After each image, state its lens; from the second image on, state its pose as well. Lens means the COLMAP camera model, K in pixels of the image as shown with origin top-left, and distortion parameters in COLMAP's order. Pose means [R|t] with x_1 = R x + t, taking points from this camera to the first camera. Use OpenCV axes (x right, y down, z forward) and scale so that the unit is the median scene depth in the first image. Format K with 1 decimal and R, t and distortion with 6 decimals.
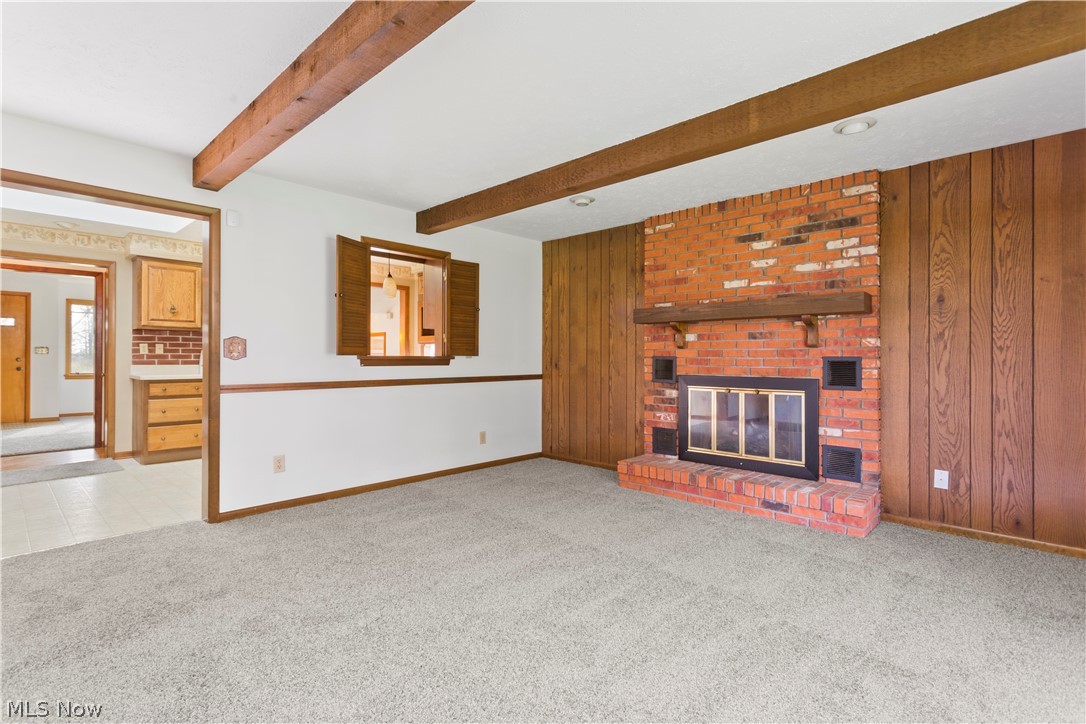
lens RADIAL K [[523.8, 0, 538.9], [0, 523.8, 358.9], [0, 0, 1]] dist [0.001275, 0.000284]
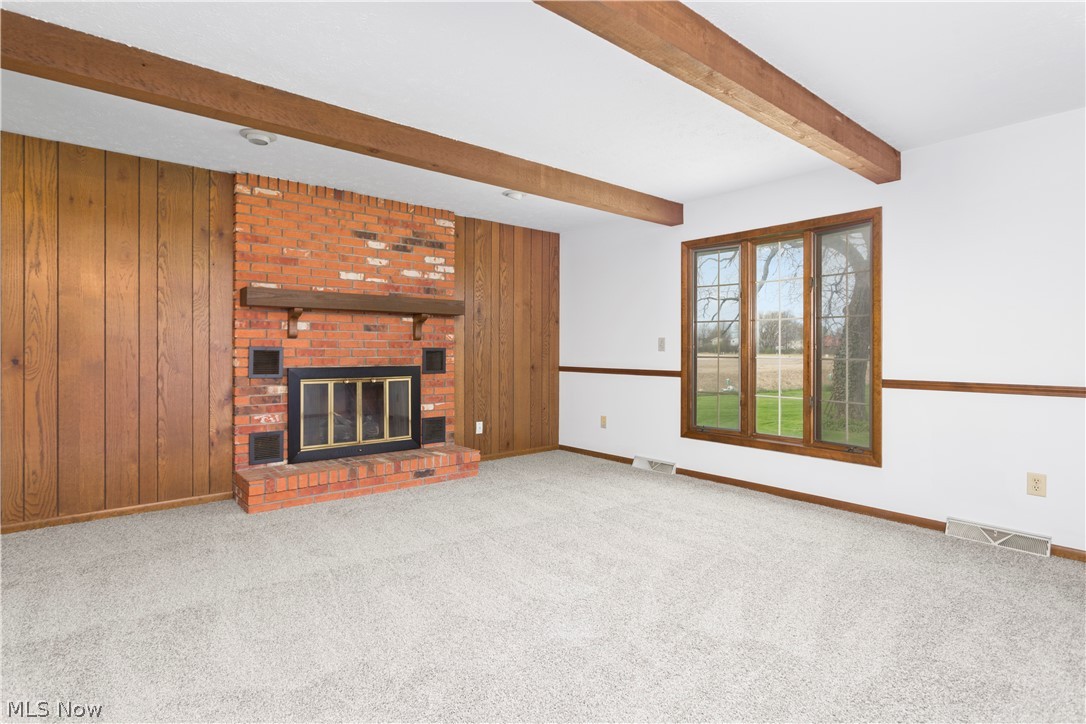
lens RADIAL K [[562.5, 0, 538.3], [0, 562.5, 354.6], [0, 0, 1]] dist [0.000147, 0.000090]
pose [[0.098436, -0.009474, 0.995098, -0.718139], [0.001203, 0.999955, 0.009401, -0.000010], [-0.995143, 0.000272, 0.098443, 0.559838]]
